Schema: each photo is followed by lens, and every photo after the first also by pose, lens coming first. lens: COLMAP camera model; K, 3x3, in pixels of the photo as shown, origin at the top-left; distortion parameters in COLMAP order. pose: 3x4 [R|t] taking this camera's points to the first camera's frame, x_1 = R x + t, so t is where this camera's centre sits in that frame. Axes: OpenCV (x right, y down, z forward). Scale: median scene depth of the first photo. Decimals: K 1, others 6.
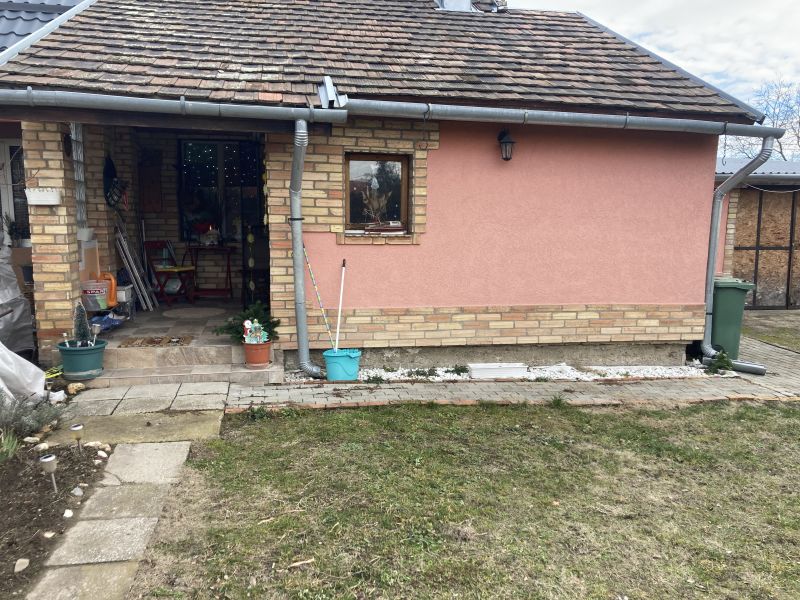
lens RADIAL K [[652.0, 0, 399.0], [0, 652.0, 307.5], [0, 0, 1]] dist [0.032559, -0.015213]
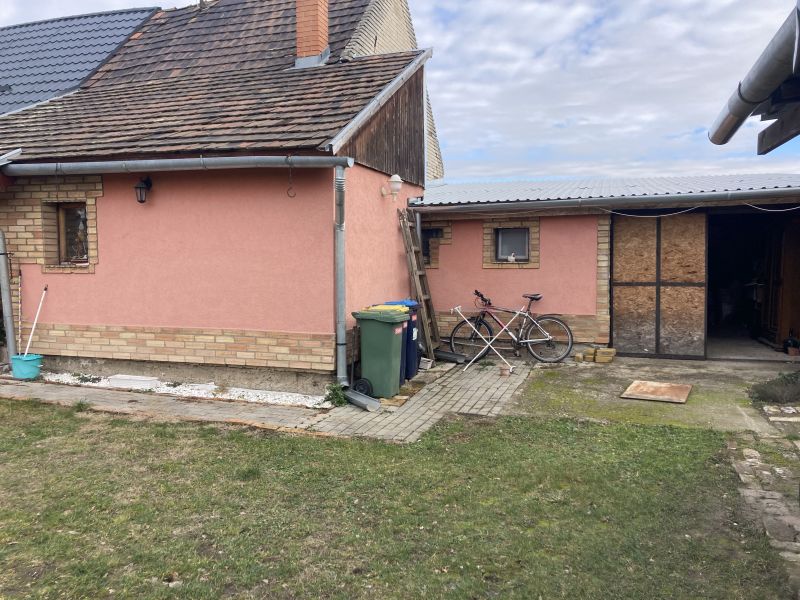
lens RADIAL K [[652.0, 0, 398.4], [0, 652.0, 292.7], [0, 0, 1]] dist [0.032559, -0.015213]
pose [[0.877258, 0.012207, -0.479864, 1.071010], [-0.053706, 0.995896, -0.072847, -0.001560], [0.477006, 0.089677, 0.874313, 0.187542]]
